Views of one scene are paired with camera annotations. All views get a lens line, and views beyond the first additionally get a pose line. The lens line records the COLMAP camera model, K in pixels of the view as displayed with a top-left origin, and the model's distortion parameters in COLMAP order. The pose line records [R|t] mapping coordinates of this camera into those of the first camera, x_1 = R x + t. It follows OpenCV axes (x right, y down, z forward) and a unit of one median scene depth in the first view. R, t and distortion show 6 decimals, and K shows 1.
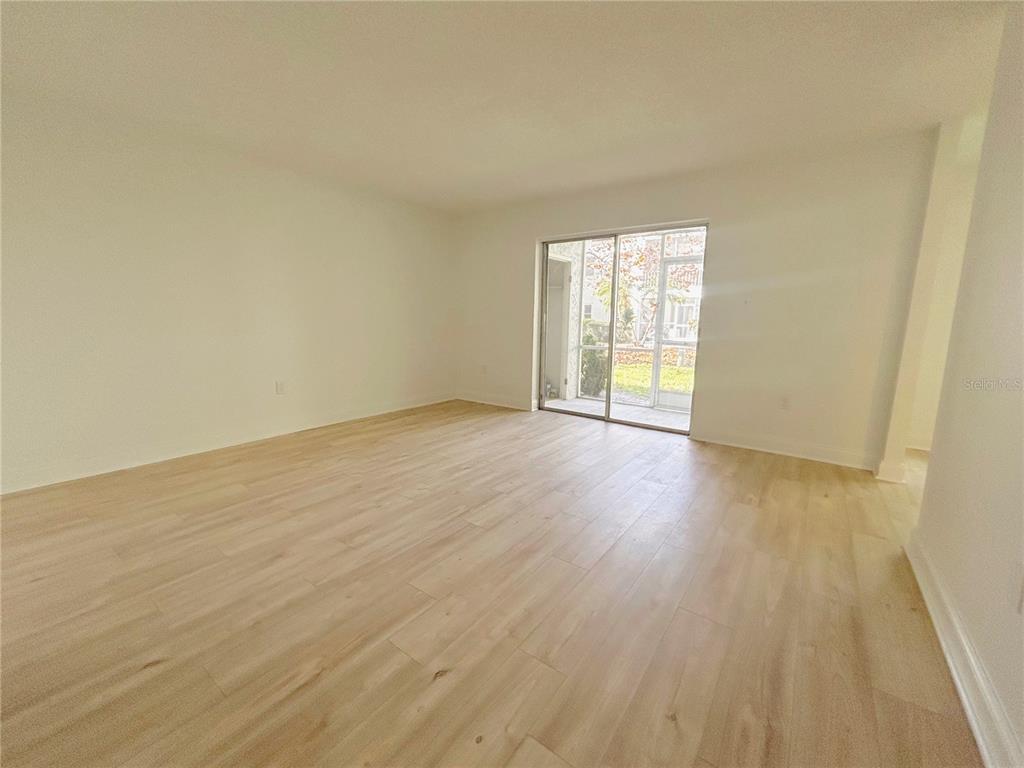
lens RADIAL K [[415.9, 0, 514.2], [0, 415.9, 385.5], [0, 0, 1]] dist [-0.000932, -0.000006]
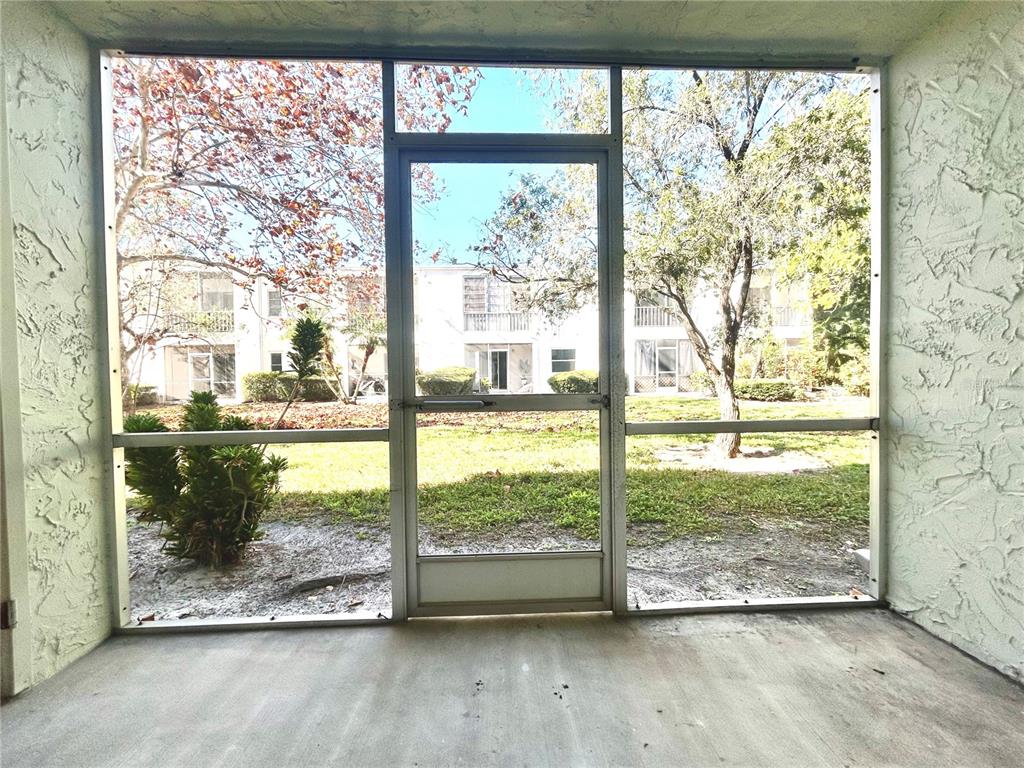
lens RADIAL K [[414.0, 0, 512.0], [0, 414.0, 384.0], [0, 0, 1]] dist [0.002845, 0.000476]
pose [[0.787010, -0.044919, 0.615302, 0.197904], [0.125675, 0.988106, -0.088612, -0.072961], [-0.604004, 0.147067, 0.783295, 0.631731]]
